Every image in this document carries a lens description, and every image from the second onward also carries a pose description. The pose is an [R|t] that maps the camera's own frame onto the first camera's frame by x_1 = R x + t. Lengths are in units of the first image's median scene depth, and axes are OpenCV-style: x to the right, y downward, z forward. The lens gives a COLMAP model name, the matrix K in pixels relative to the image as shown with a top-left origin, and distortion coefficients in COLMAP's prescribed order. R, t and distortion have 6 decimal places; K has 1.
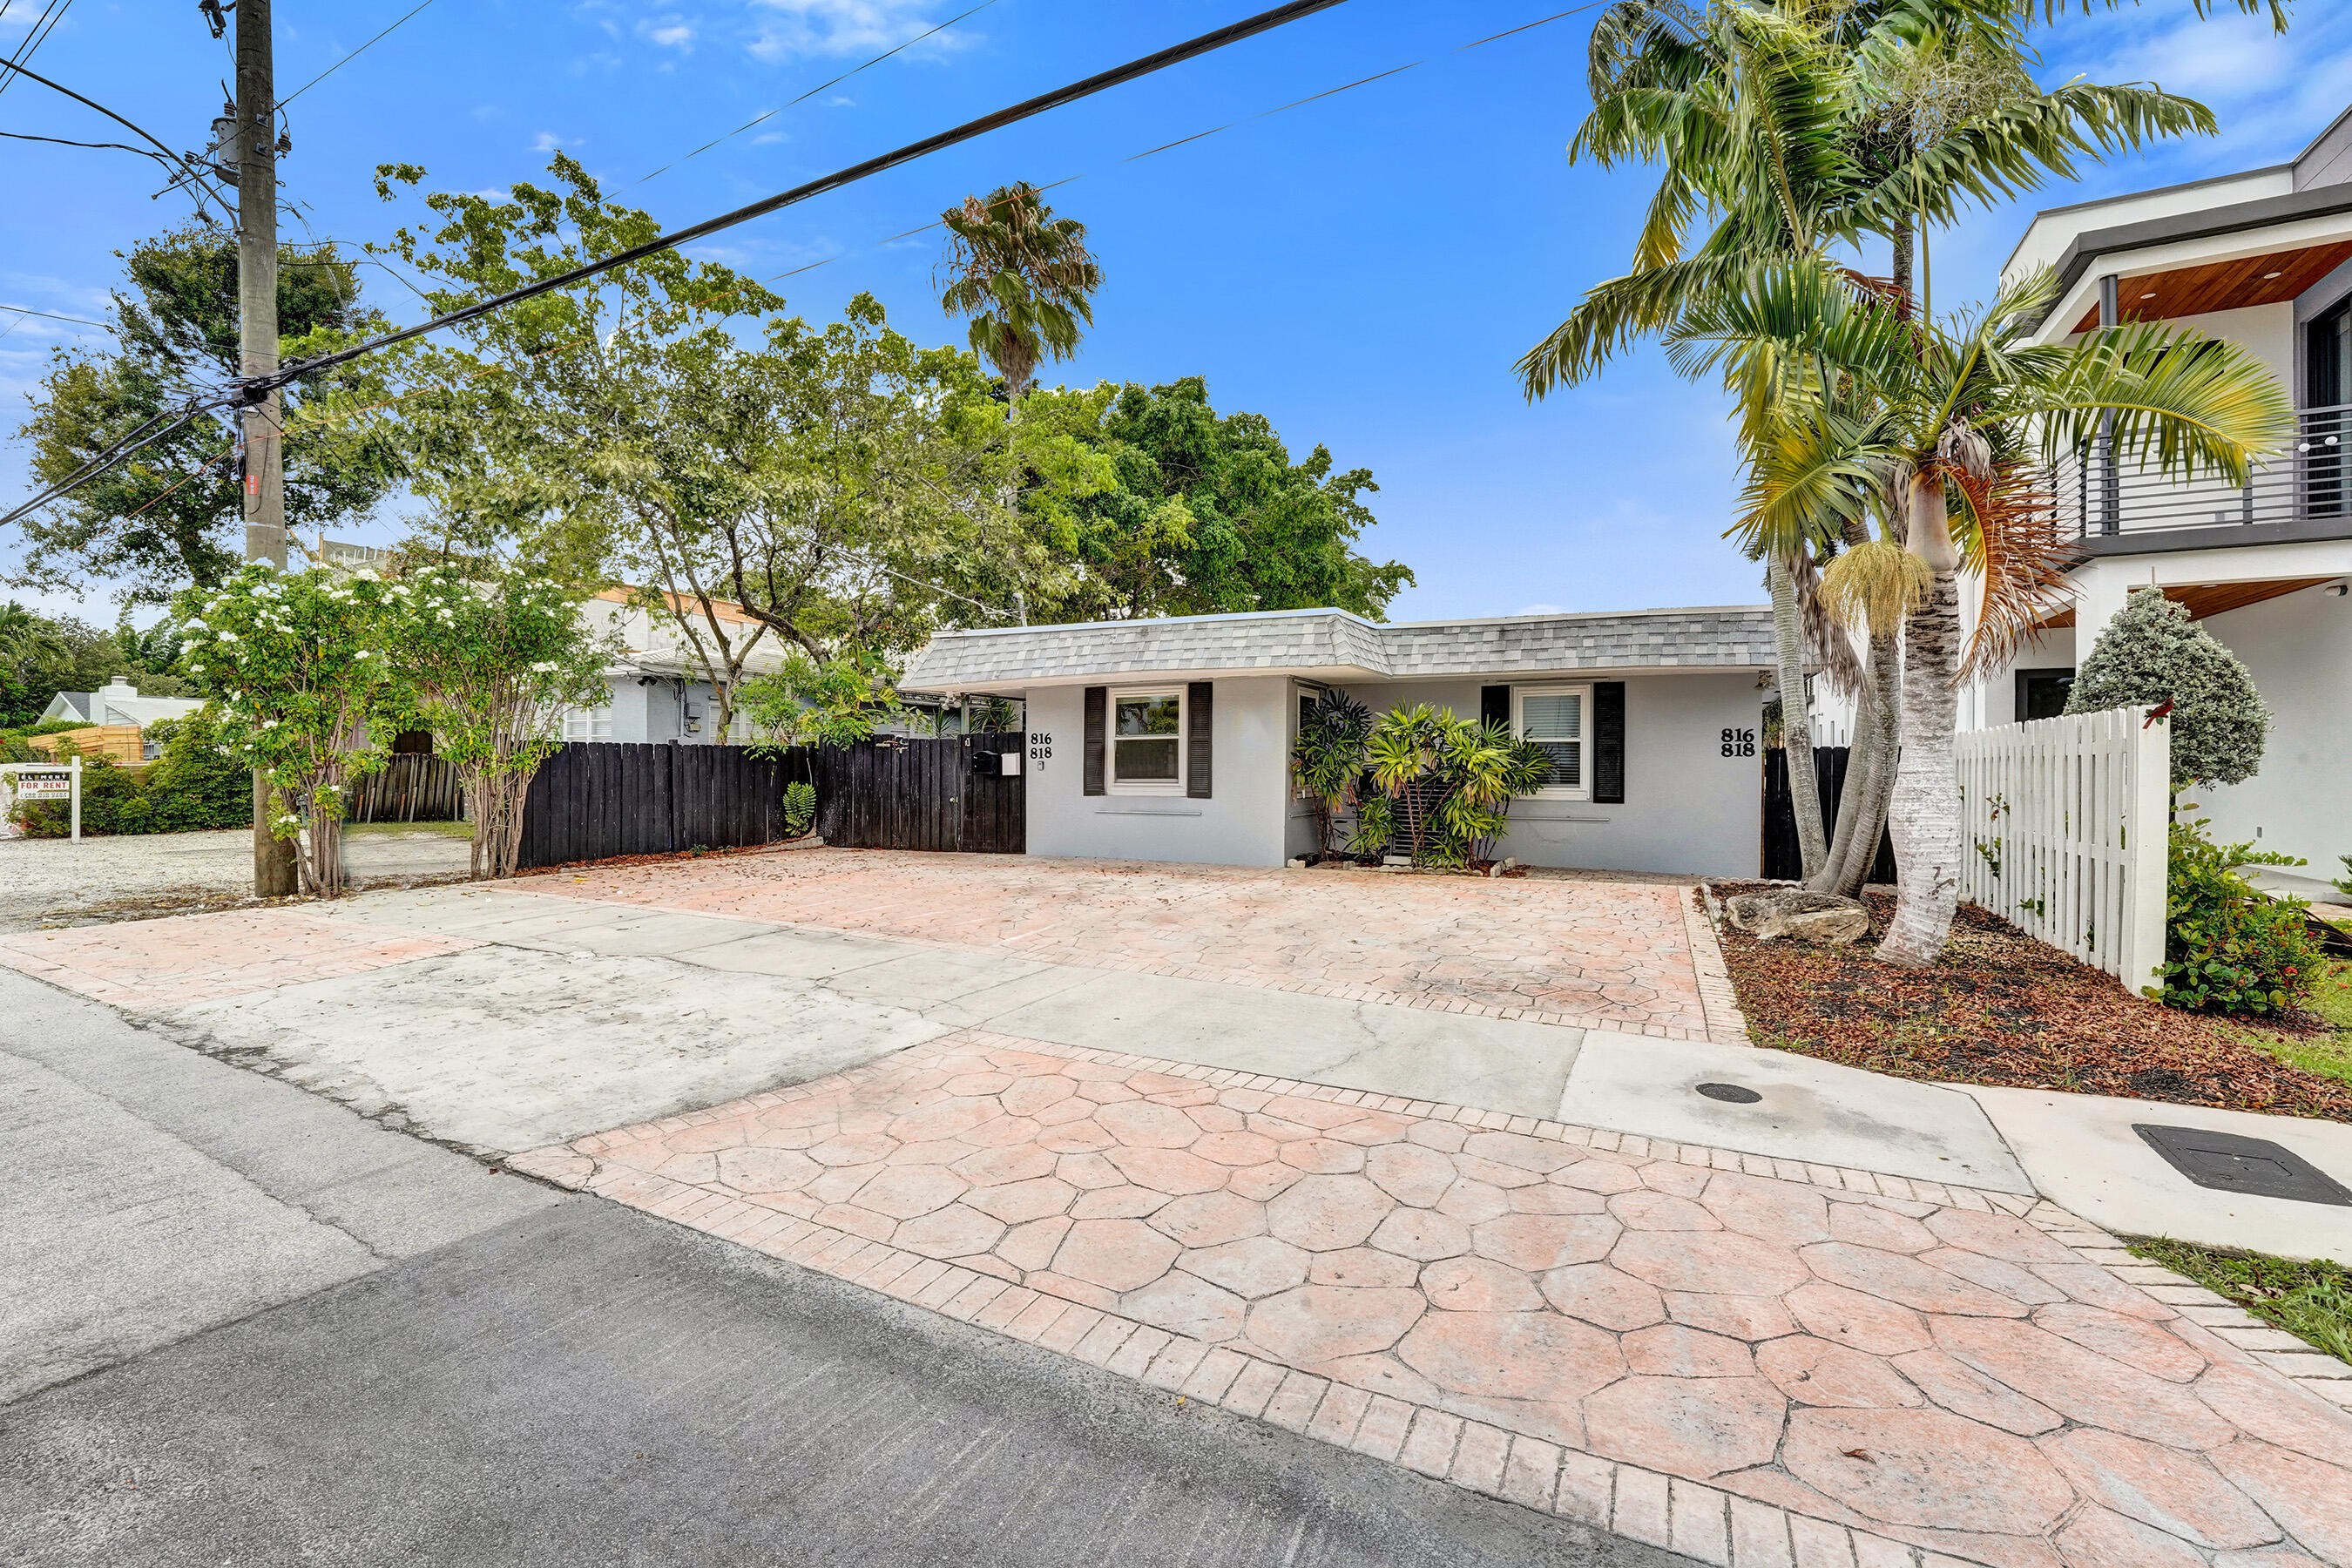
lens RADIAL K [[967.2, 0, 1147.3], [0, 967.2, 777.4], [0, 0, 1]] dist [-0.027825, 0.000010]
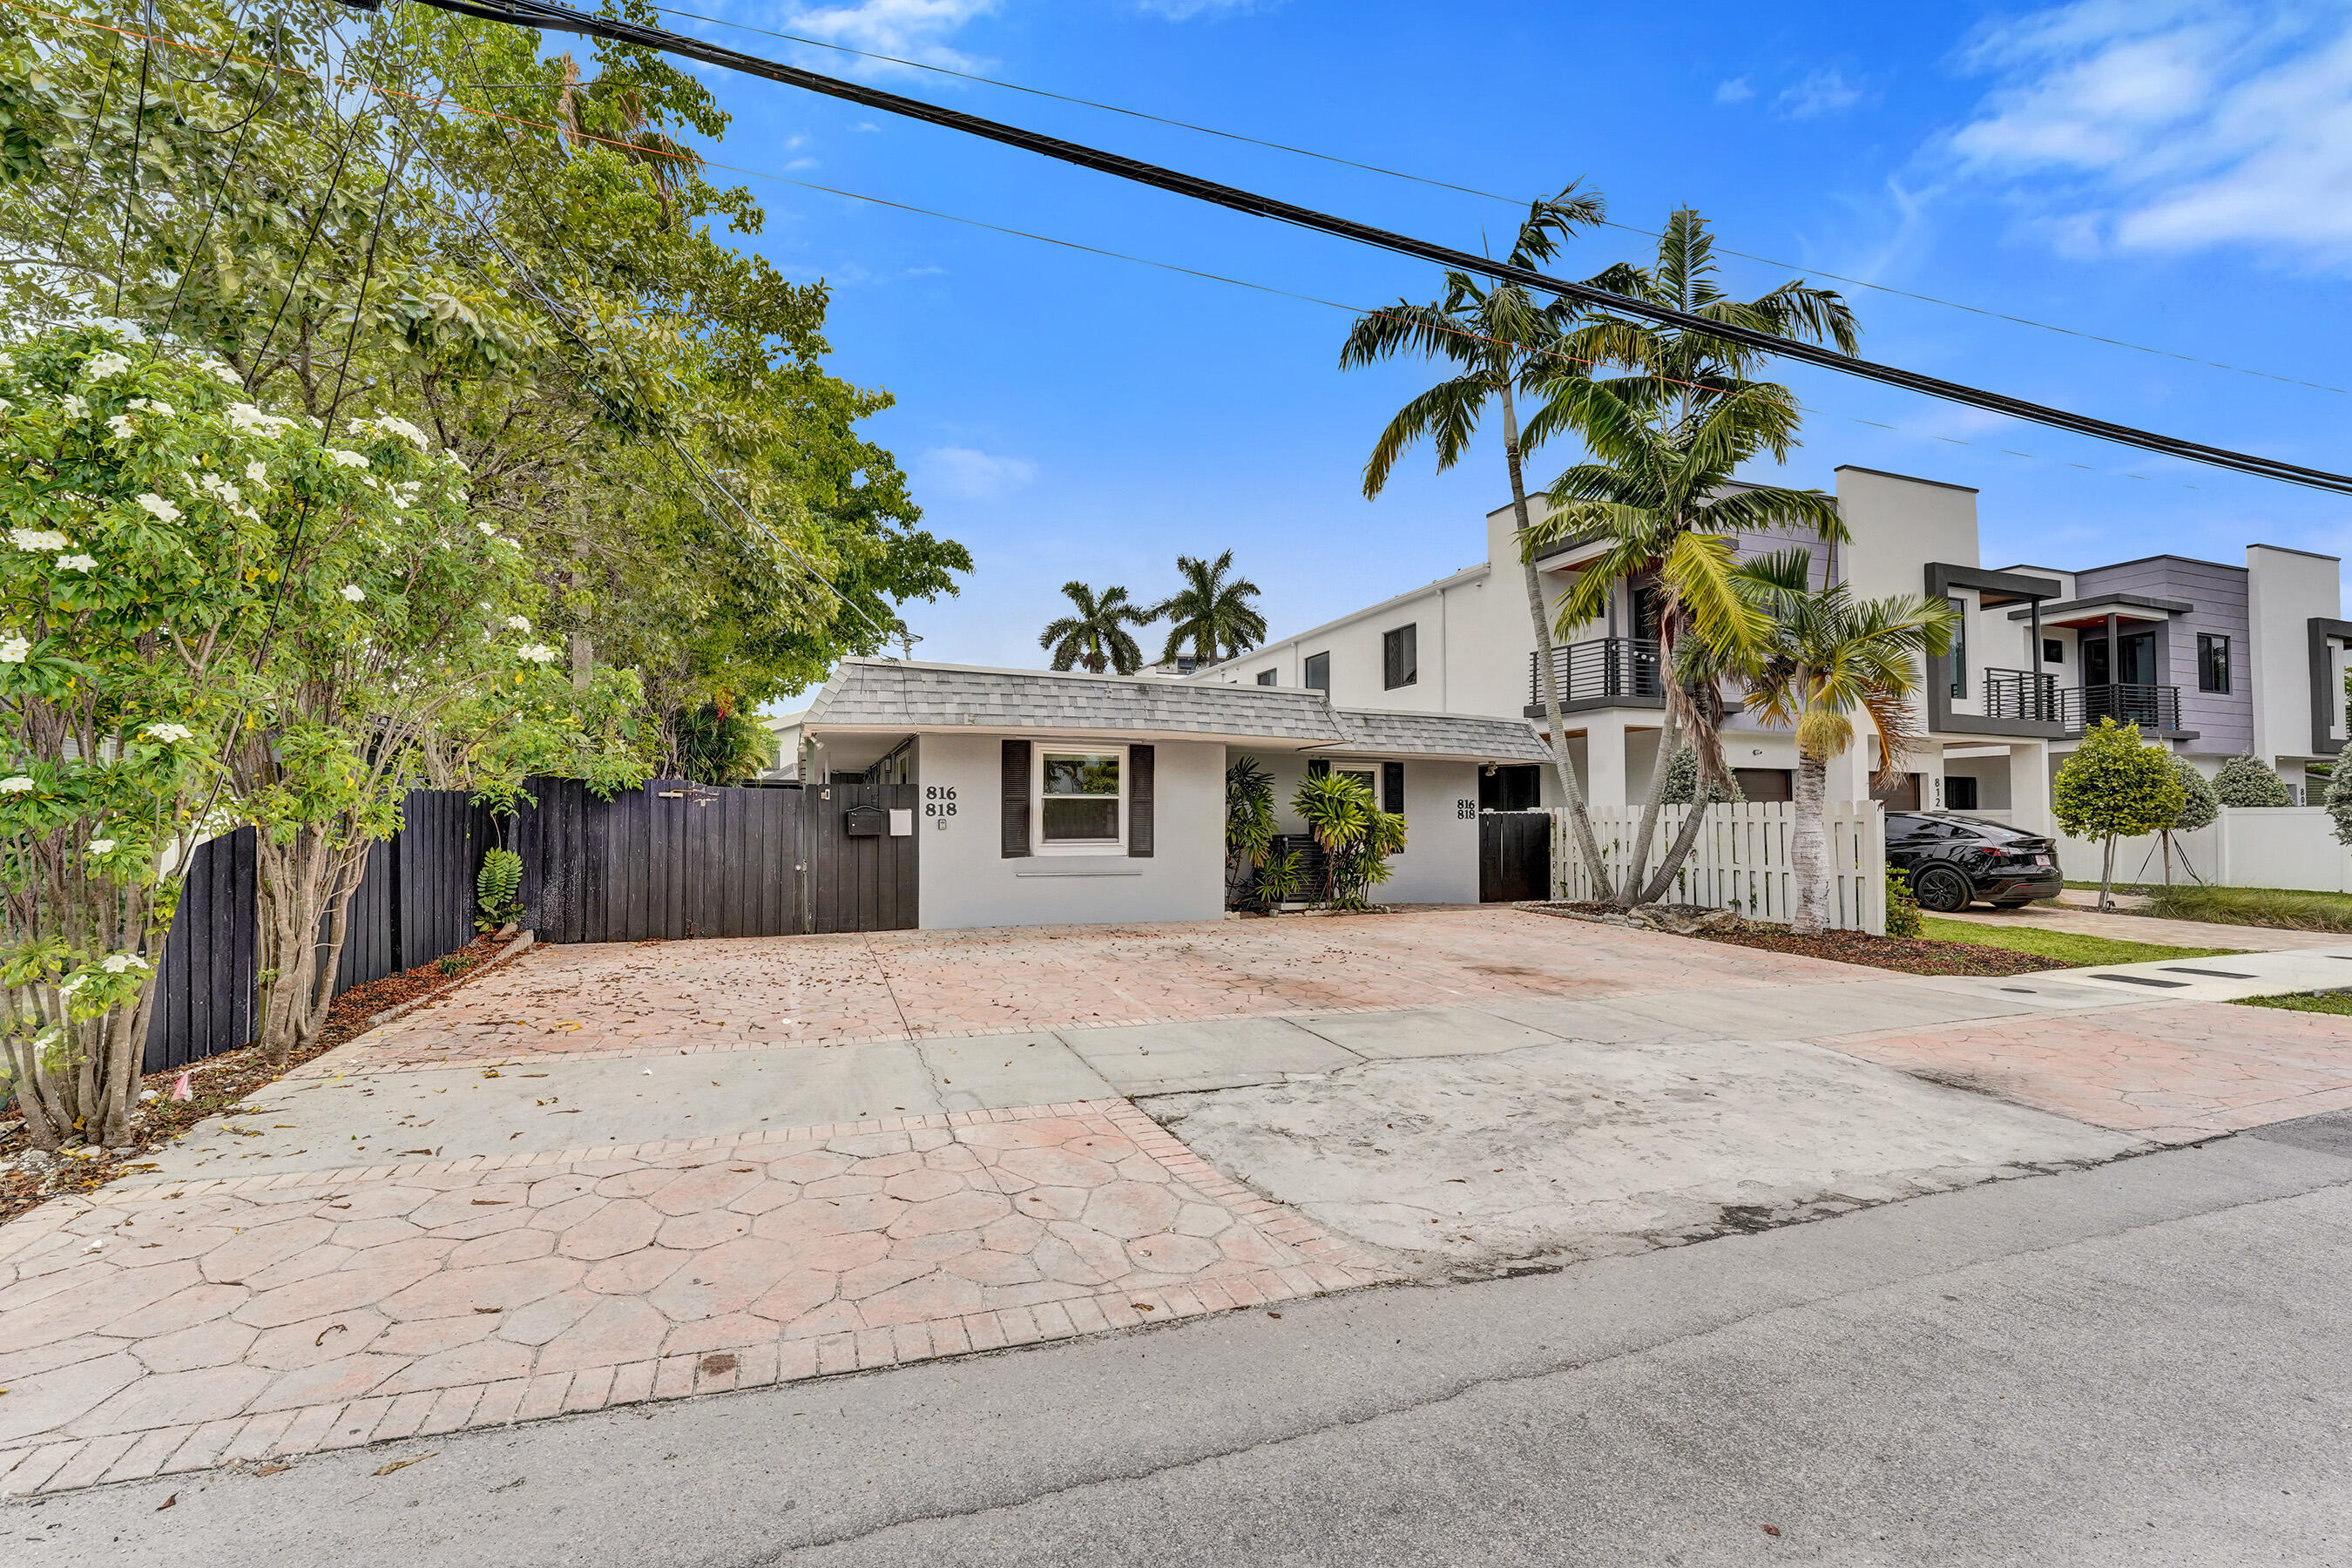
lens RADIAL K [[956.4, 0, 1131.1], [0, 956.4, 781.3], [0, 0, 1]] dist [-0.023119, 0.000236]
pose [[0.694452, 0.031425, 0.718852, -0.674988], [0.003468, 0.998888, -0.047017, -0.010781], [-0.719530, 0.035144, 0.693571, 0.317654]]
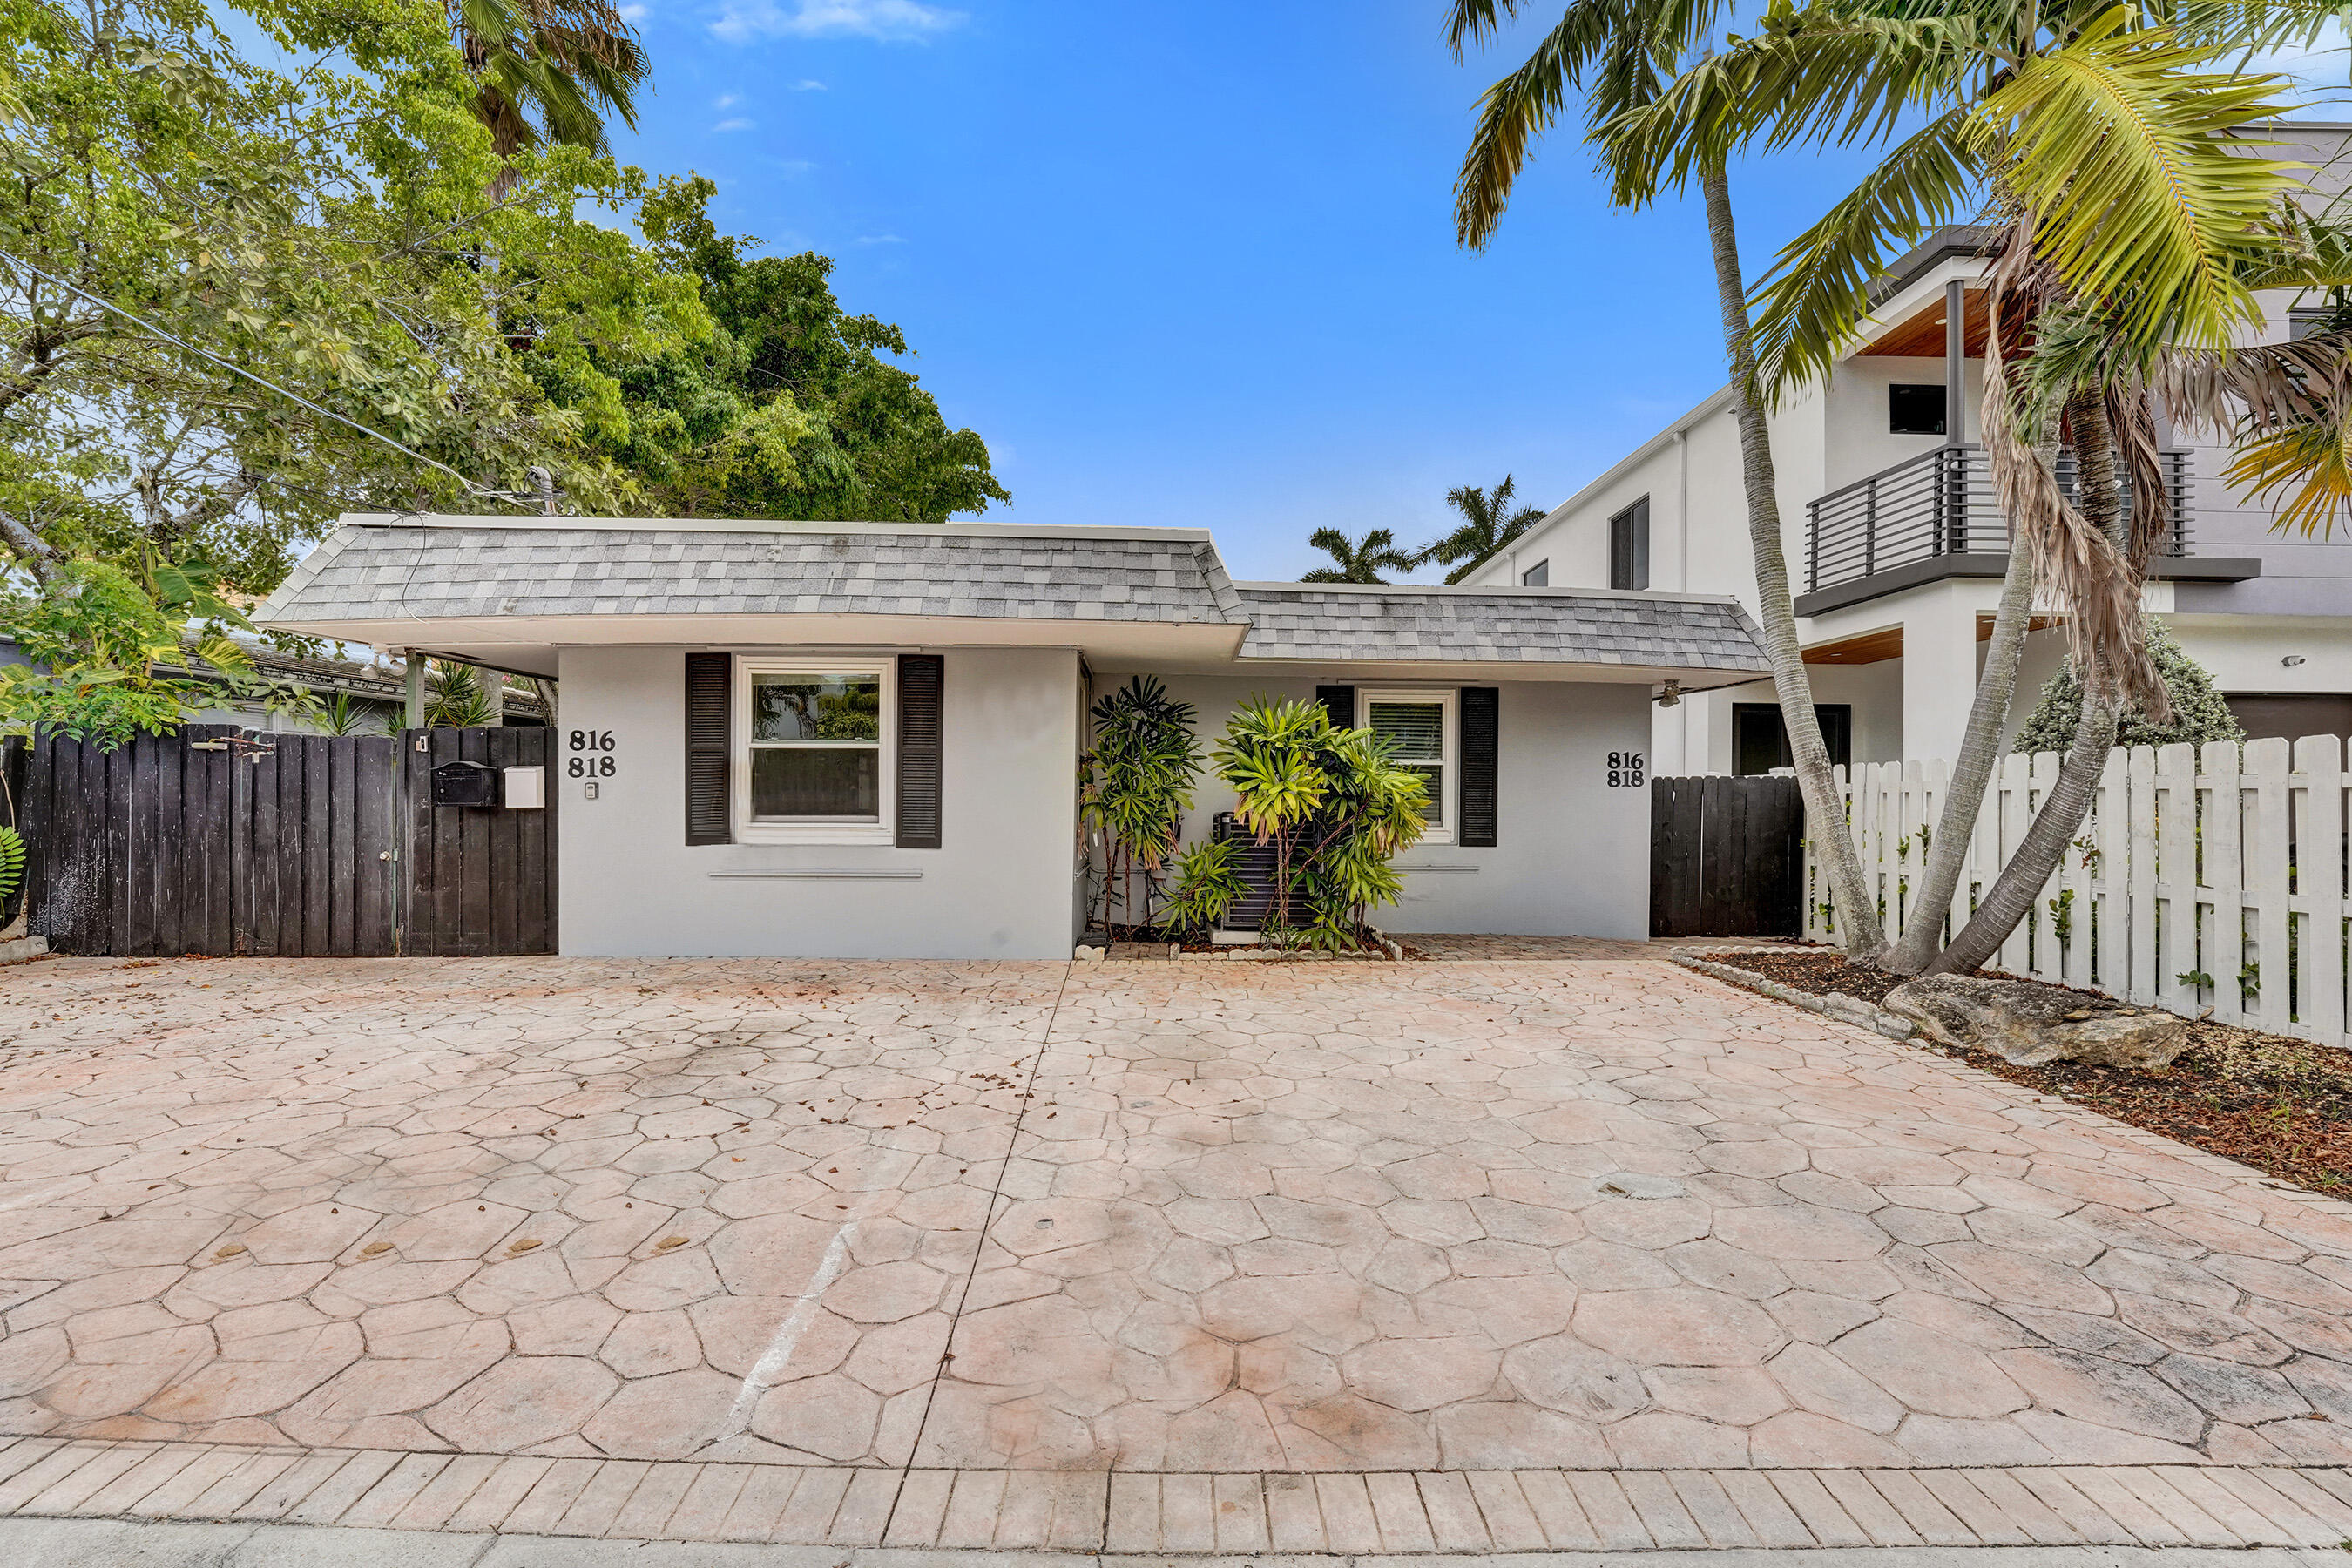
lens RADIAL K [[979.0, 0, 1171.3], [0, 979.0, 802.3], [0, 0, 1]] dist [-0.023102, 0.000353]
pose [[0.873516, 0.003513, 0.486783, -0.101501], [-0.001173, 0.999986, -0.005112, -0.003561], [-0.486794, 0.003895, 0.873508, 0.410729]]
